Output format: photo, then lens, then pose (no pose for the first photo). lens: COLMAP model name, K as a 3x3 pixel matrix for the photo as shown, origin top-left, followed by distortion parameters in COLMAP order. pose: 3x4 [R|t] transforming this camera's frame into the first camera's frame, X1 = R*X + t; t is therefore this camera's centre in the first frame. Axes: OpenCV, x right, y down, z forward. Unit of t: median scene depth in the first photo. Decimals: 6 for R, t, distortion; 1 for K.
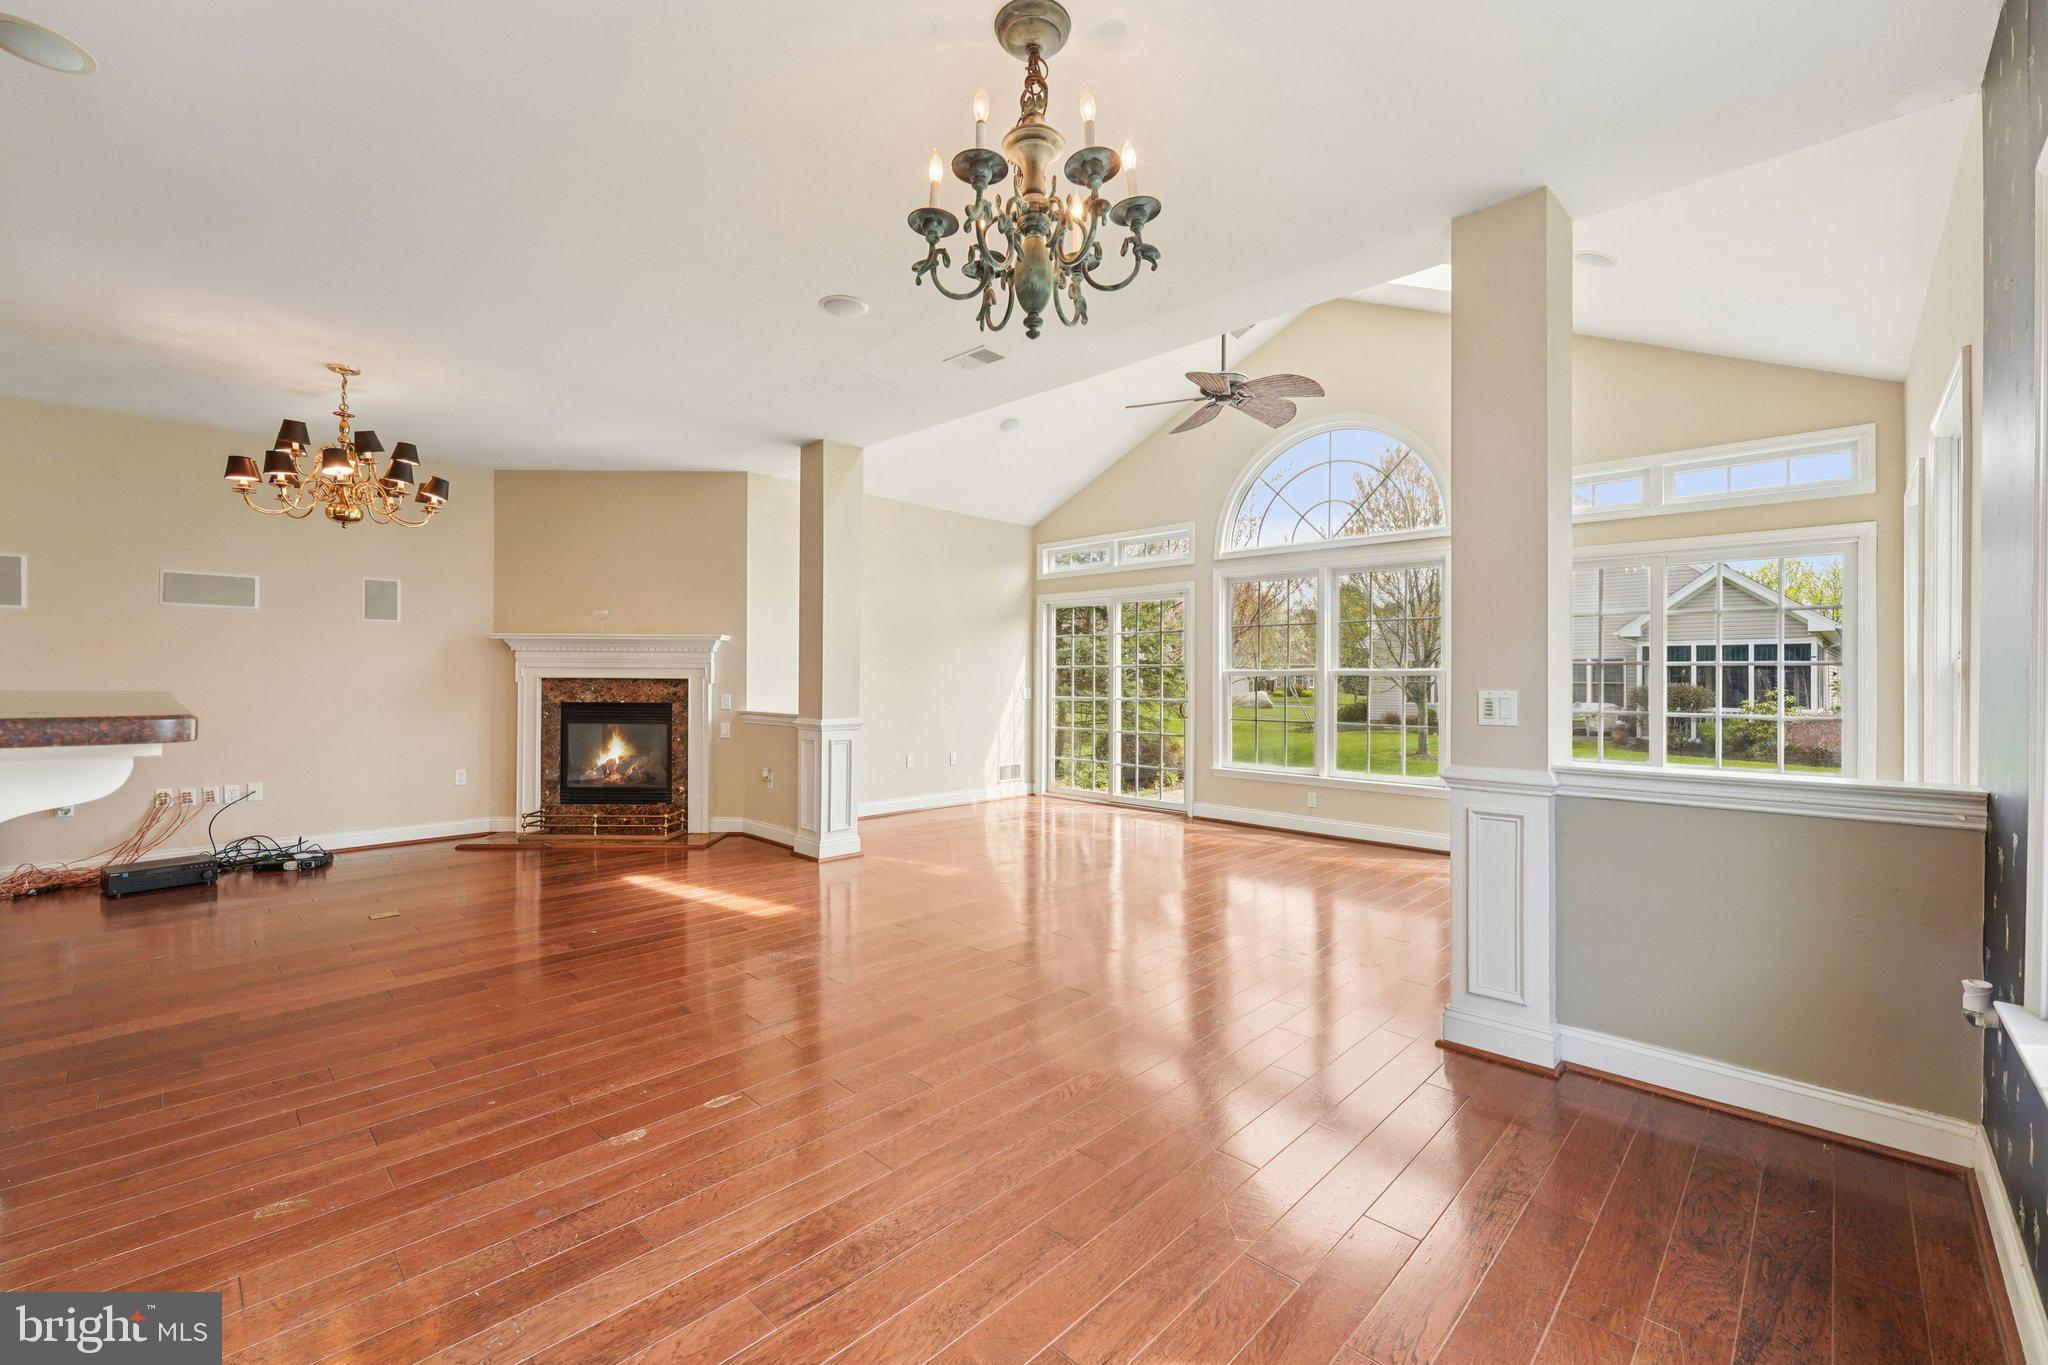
lens RADIAL K [[836.5, 0, 1026.8], [0, 836.5, 670.7], [0, 0, 1]] dist [-0.002401, -0.000325]
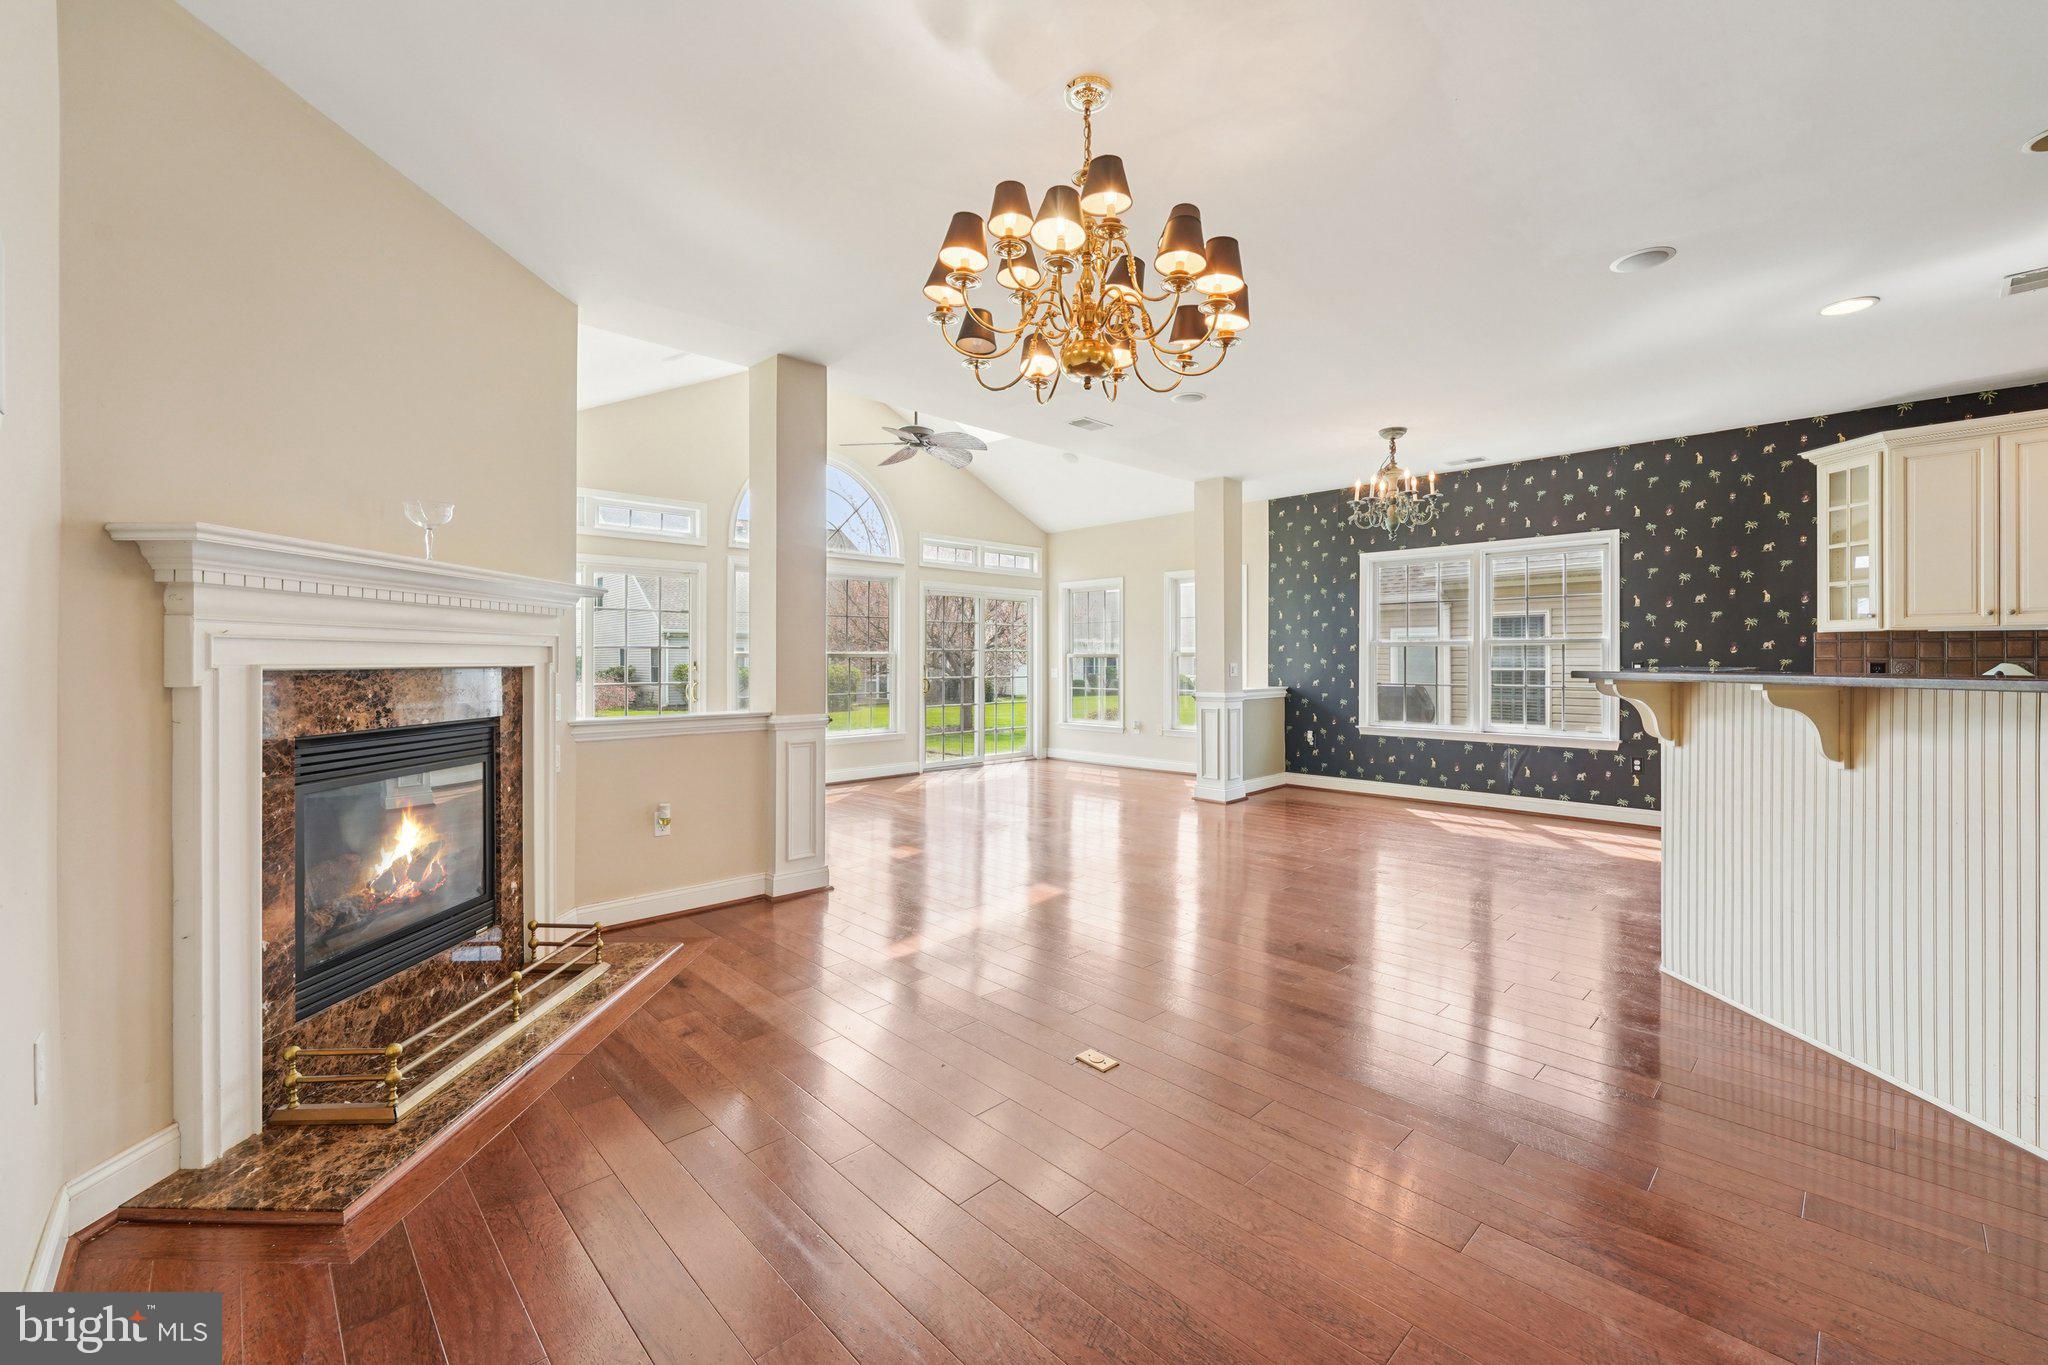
lens RADIAL K [[828.9, 0, 1018.2], [0, 828.9, 661.9], [0, 0, 1]] dist [-0.004331, -0.000317]
pose [[0.038418, -0.007291, 0.999235, -0.995856], [-0.005643, 0.999956, 0.007513, 0.000973], [-0.999246, -0.005928, 0.038376, 0.751953]]
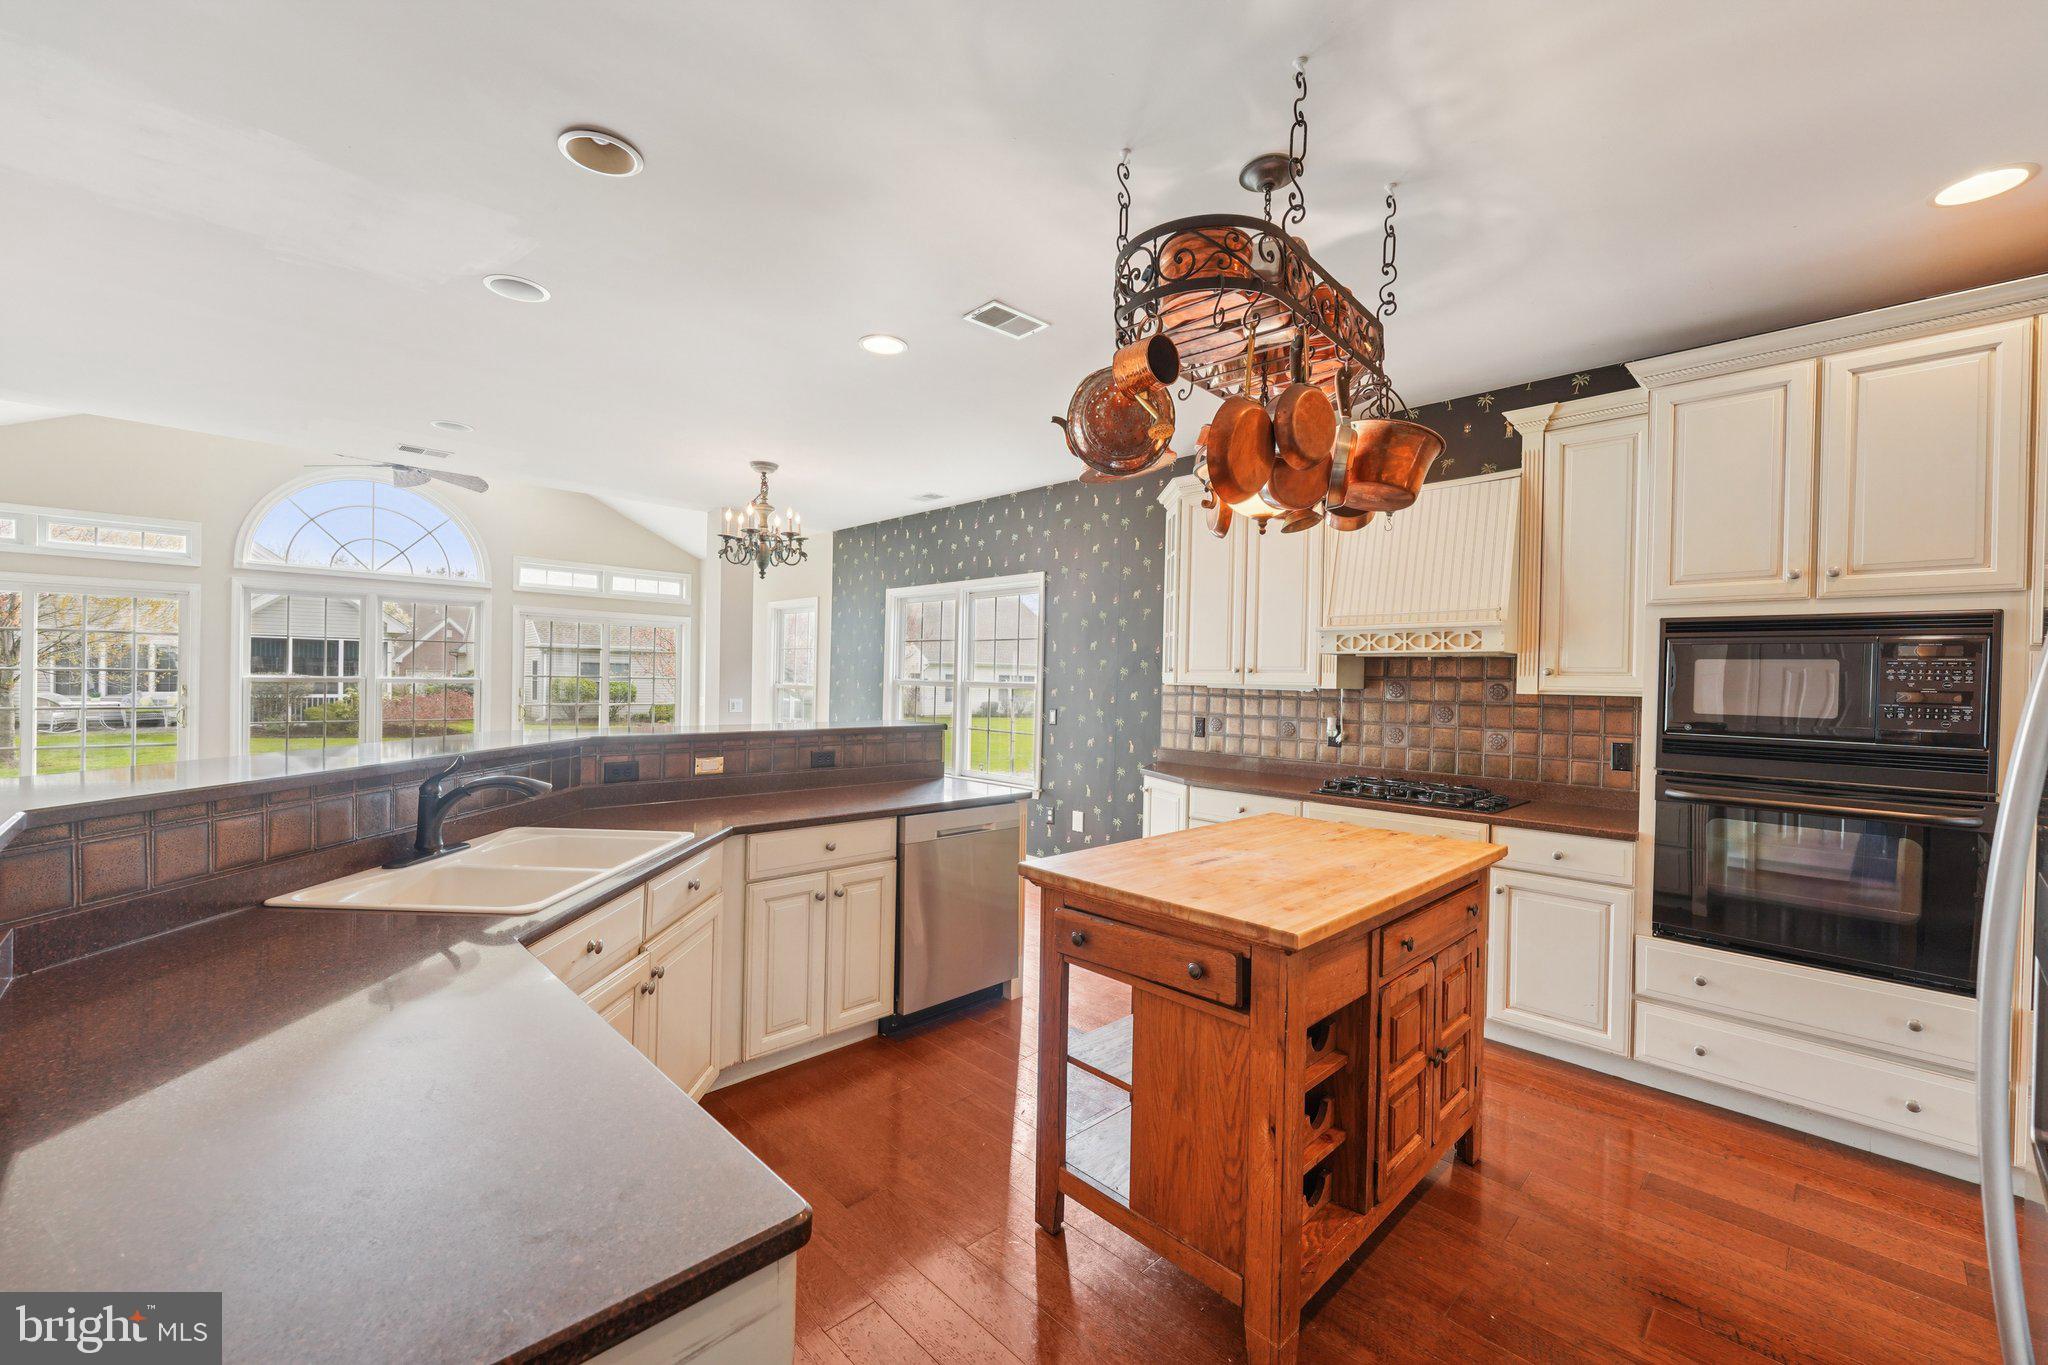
lens RADIAL K [[814.3, 0, 1024.0], [0, 814.3, 682.5], [0, 0, 1]] dist [-0.002898, -0.000343]
pose [[0.024729, -0.009690, 0.999647, -0.920954], [-0.027388, 0.999571, 0.010367, -0.037154], [-0.999319, -0.027635, 0.024453, 0.022586]]
